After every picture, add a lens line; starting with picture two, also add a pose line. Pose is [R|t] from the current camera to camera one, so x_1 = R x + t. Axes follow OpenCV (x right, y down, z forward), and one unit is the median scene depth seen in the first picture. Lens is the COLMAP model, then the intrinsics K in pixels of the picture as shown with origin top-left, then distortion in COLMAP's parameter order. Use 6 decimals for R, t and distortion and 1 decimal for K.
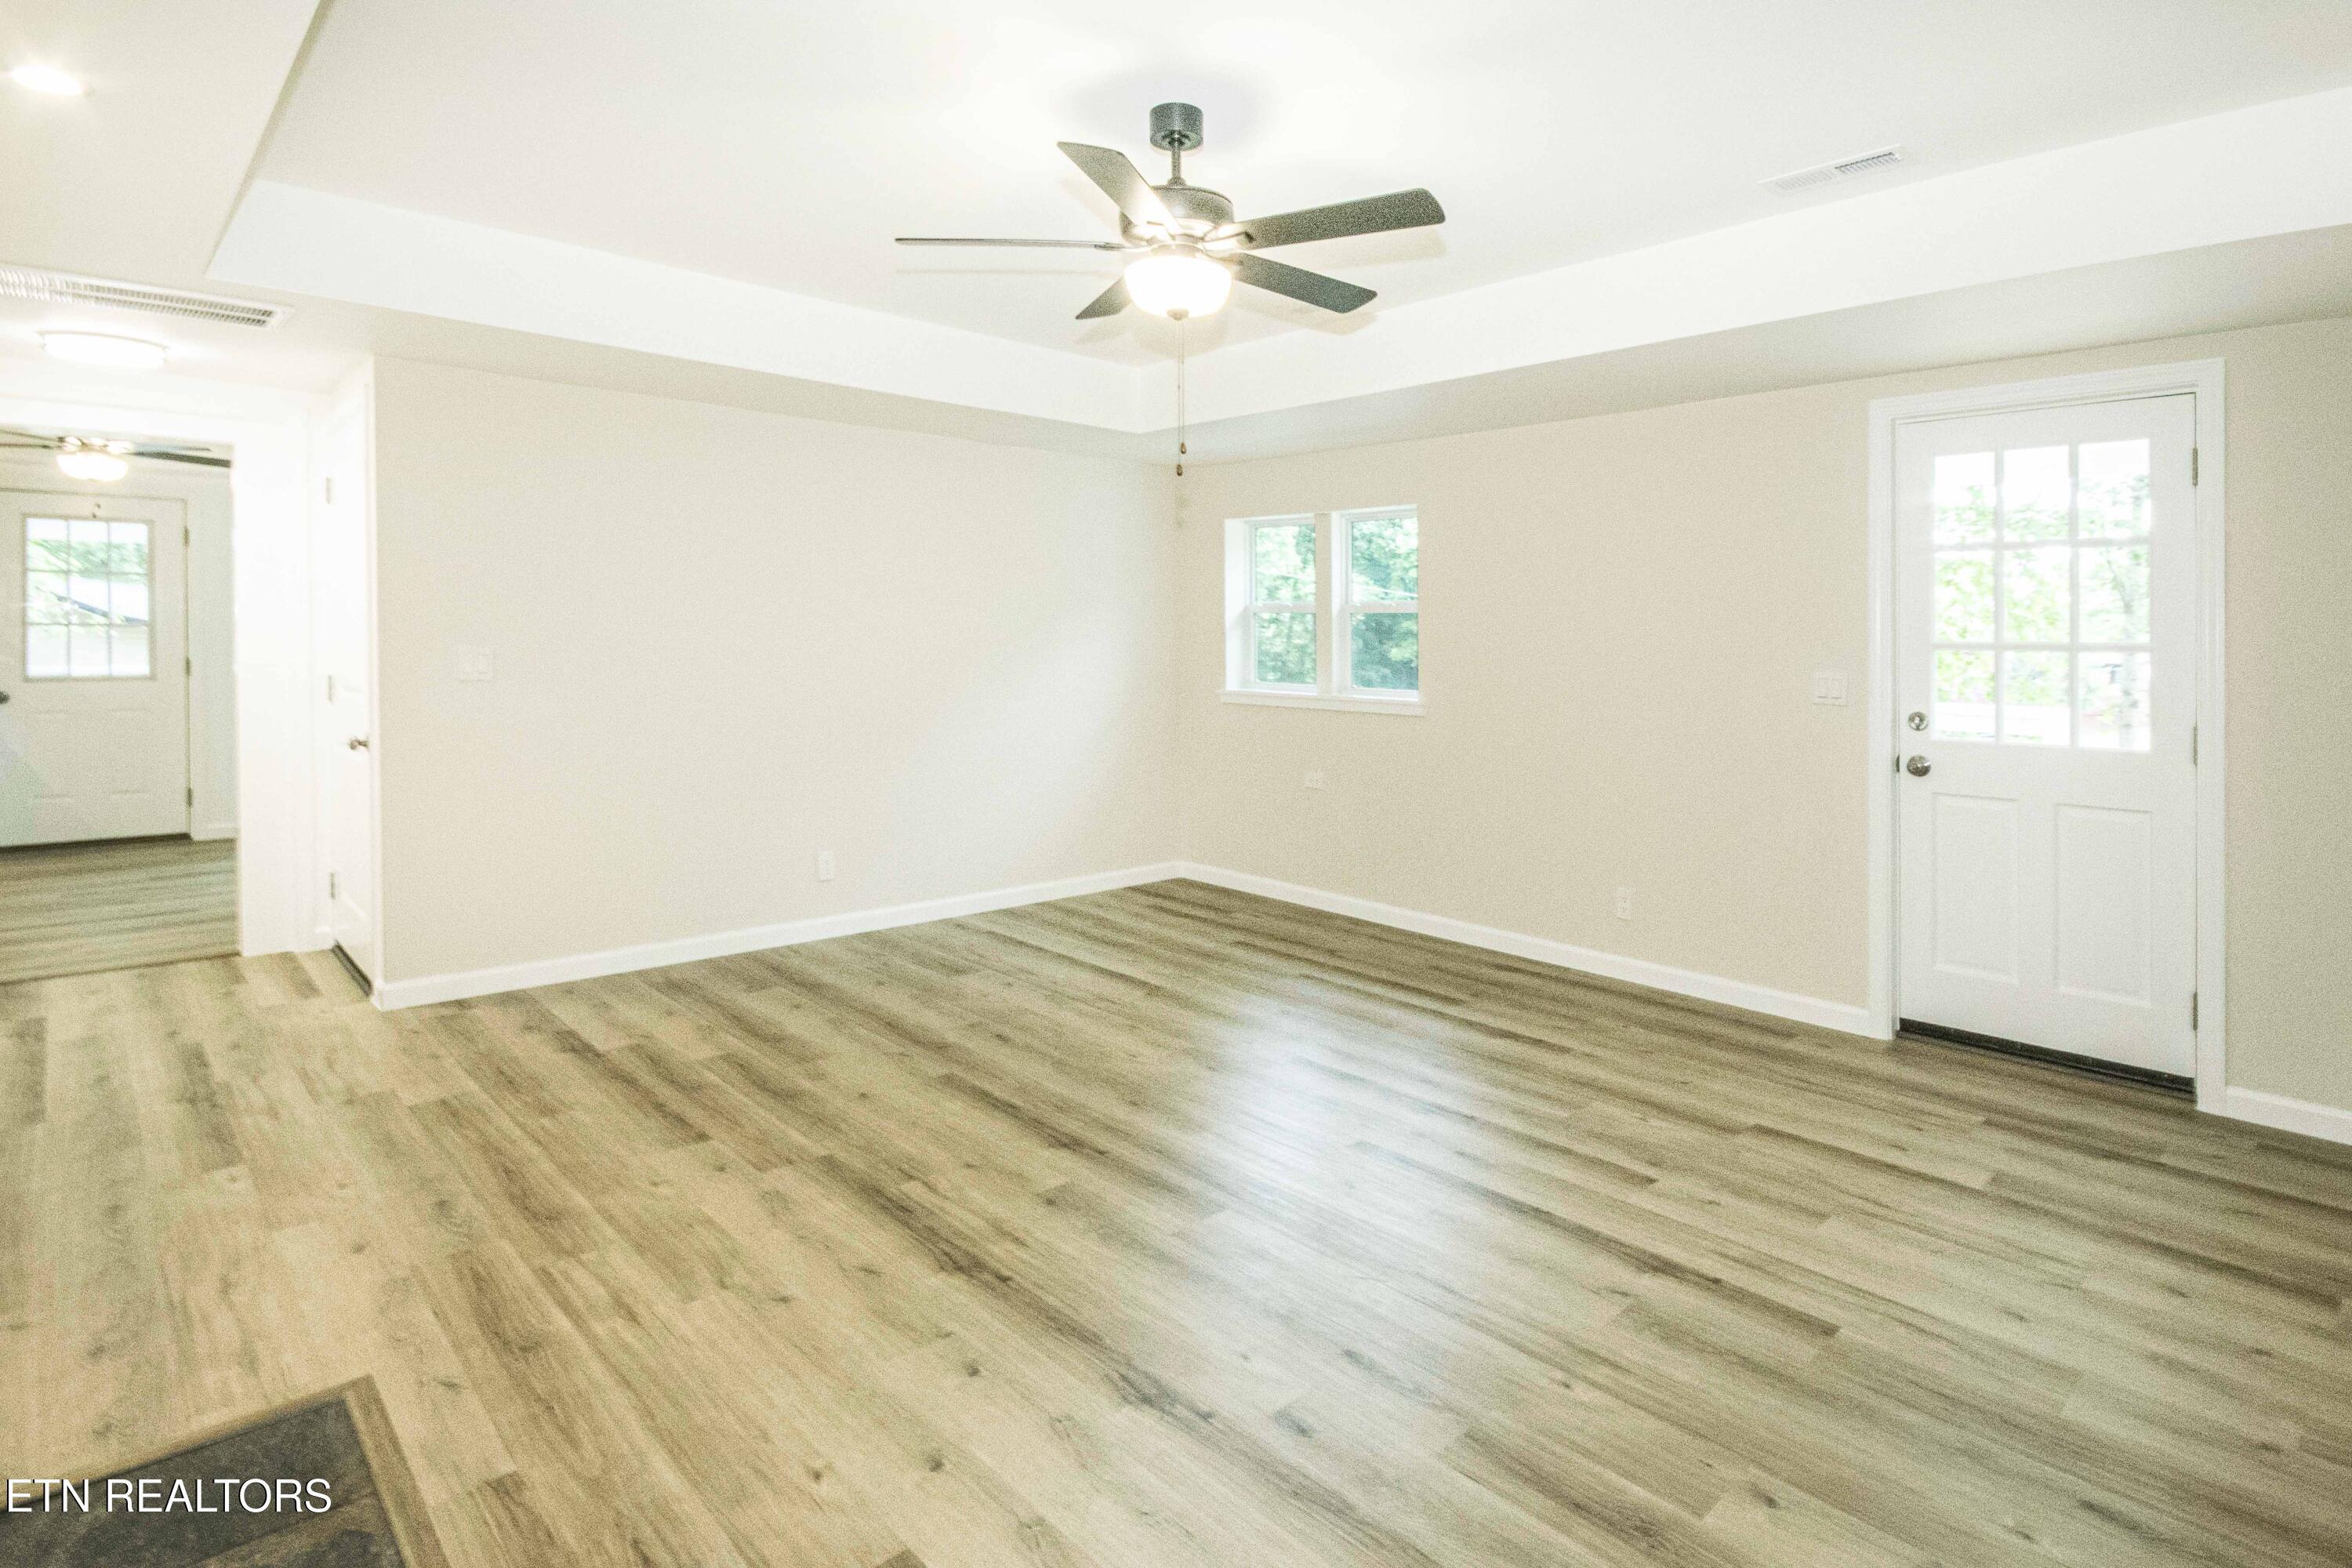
lens RADIAL K [[1212.2, 0, 1250.2], [0, 1212.2, 873.4], [0, 0, 1]] dist [-0.017509, -0.000485]
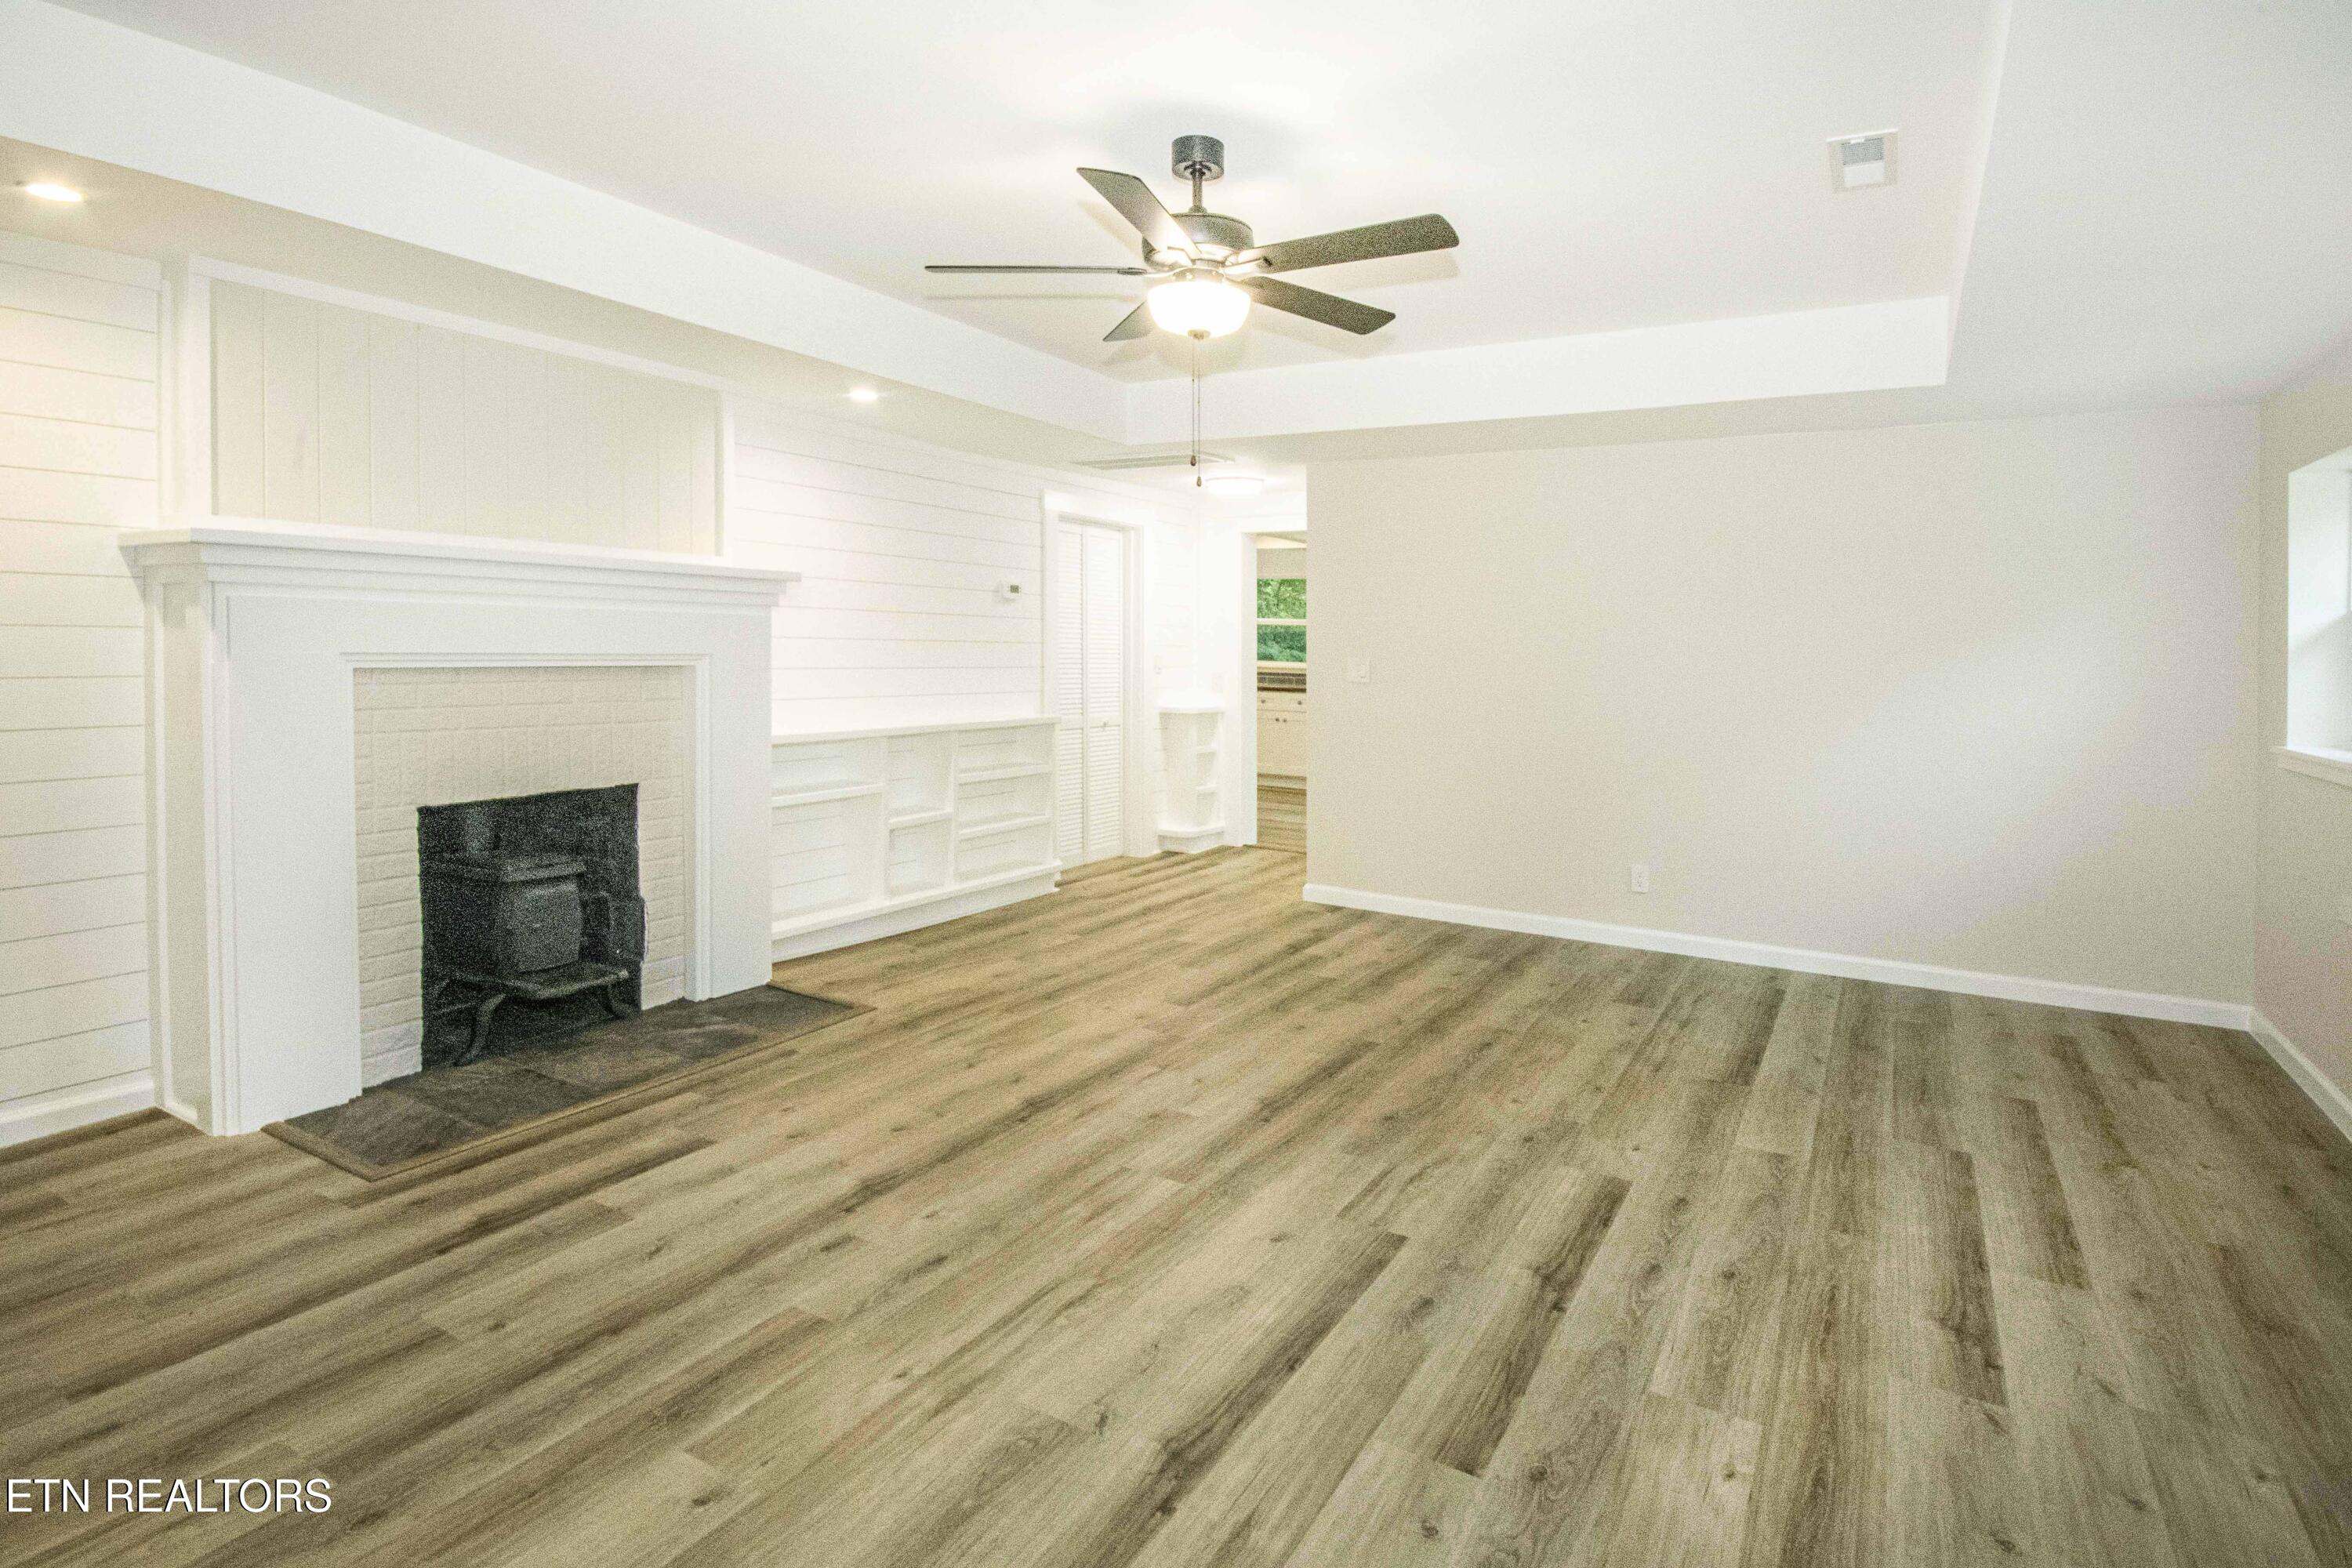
lens RADIAL K [[1159.3, 0, 1176.0], [0, 1159.3, 784.0], [0, 0, 1]] dist [-0.033464, -0.001207]
pose [[0.258485, 0.105966, -0.960186, 0.986740], [-0.202586, 0.977809, 0.053375, -0.118174], [0.944534, 0.180723, 0.274216, 0.741300]]
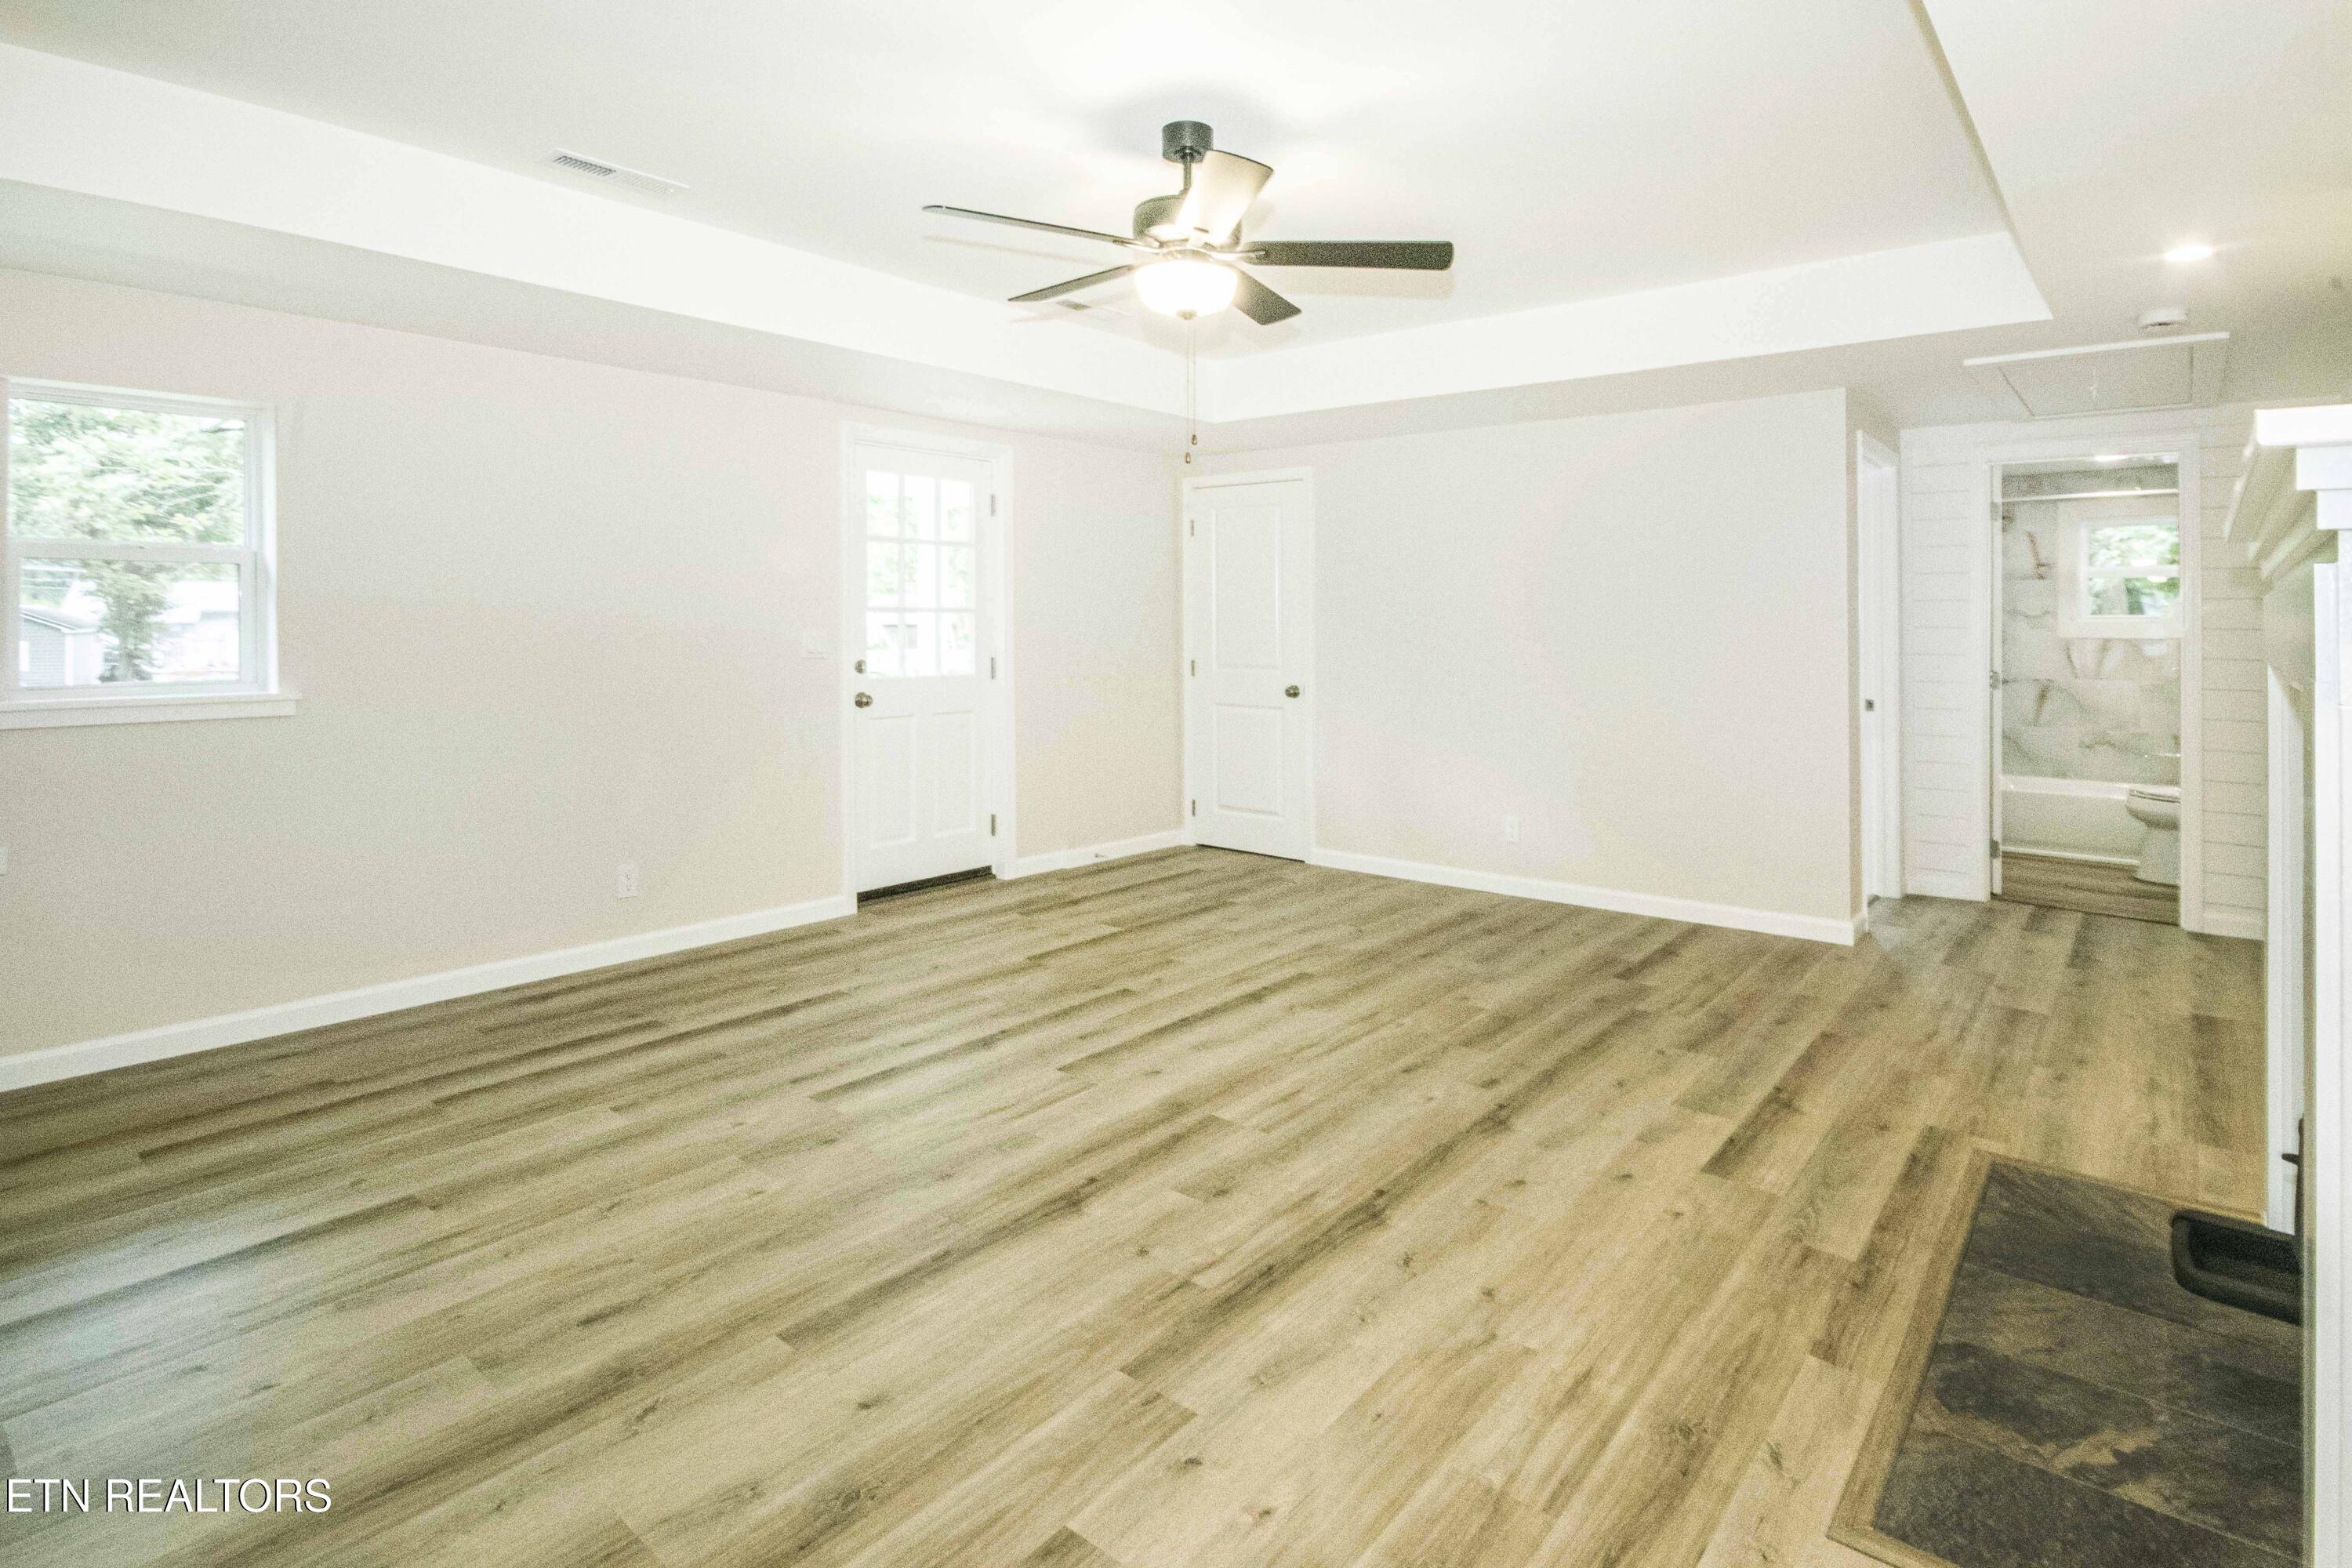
lens RADIAL K [[1159.3, 0, 1176.0], [0, 1159.3, 784.0], [0, 0, 1]] dist [-0.033464, -0.001207]
pose [[-0.087896, -0.155878, 0.983858, -1.149005], [0.182417, 0.968460, 0.169735, -0.234546], [-0.979285, 0.194391, -0.056689, 1.156264]]
